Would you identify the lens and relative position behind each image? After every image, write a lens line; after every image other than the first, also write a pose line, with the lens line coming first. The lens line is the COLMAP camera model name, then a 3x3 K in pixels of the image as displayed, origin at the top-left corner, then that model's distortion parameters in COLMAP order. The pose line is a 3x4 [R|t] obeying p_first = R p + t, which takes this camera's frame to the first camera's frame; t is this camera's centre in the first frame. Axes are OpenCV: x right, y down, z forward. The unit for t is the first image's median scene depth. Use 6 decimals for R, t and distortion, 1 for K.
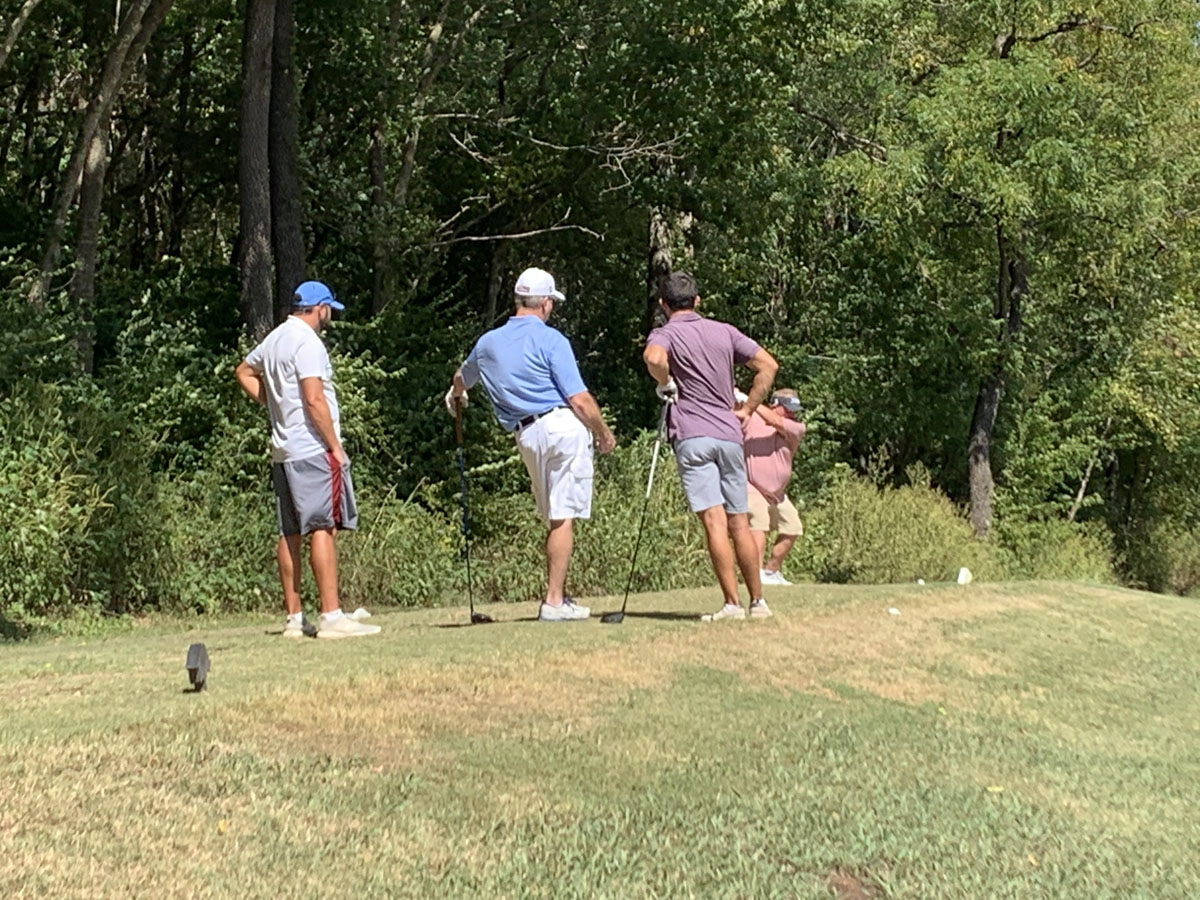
lens RADIAL K [[3038.6, 0, 600.0], [0, 3038.6, 450.0], [0, 0, 1]] dist [0.121304, 0.030862]
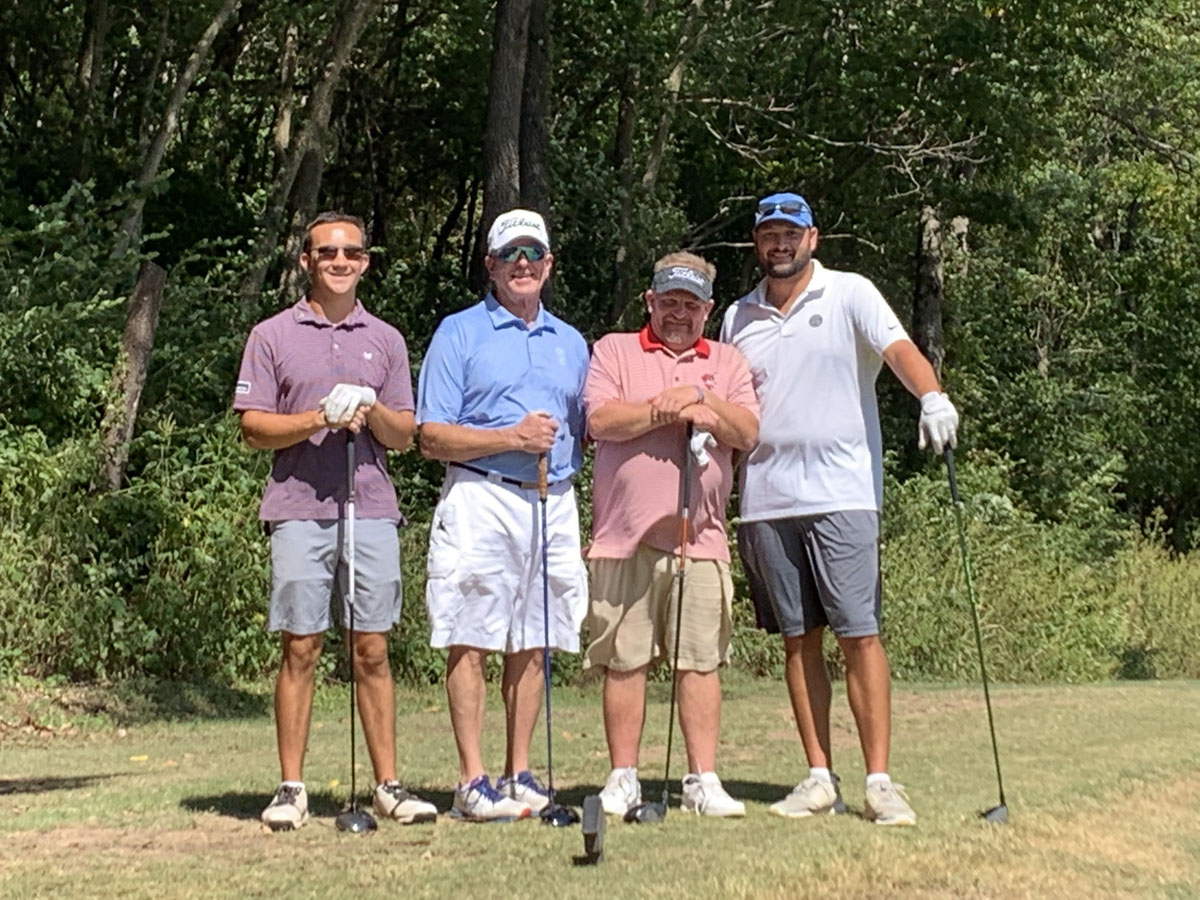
lens RADIAL K [[3291.3, 0, 600.0], [0, 3291.3, 450.0], [0, 0, 1]] dist [0.109477, 0.701286]
pose [[0.998156, 0.046026, -0.039564, -0.044934], [-0.046120, 0.998935, -0.001476, -0.009867], [0.039454, 0.003298, 0.999216, 0.078468]]
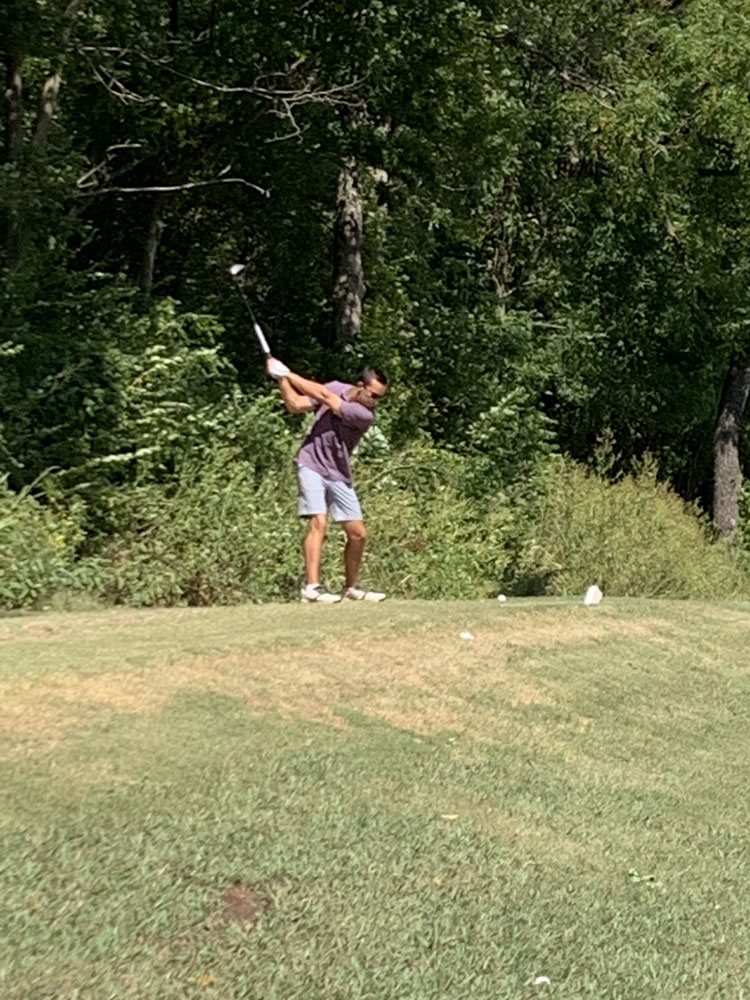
lens RADIAL K [[3790.9, 0, 375.0], [0, 3790.9, 500.0], [0, 0, 1]] dist [0.086822, -2.296776]
pose [[0.999686, 0.024447, -0.005427, 0.046042], [-0.024294, 0.999351, 0.026606, -0.012588], [0.006074, -0.026465, 0.999631, -0.116057]]
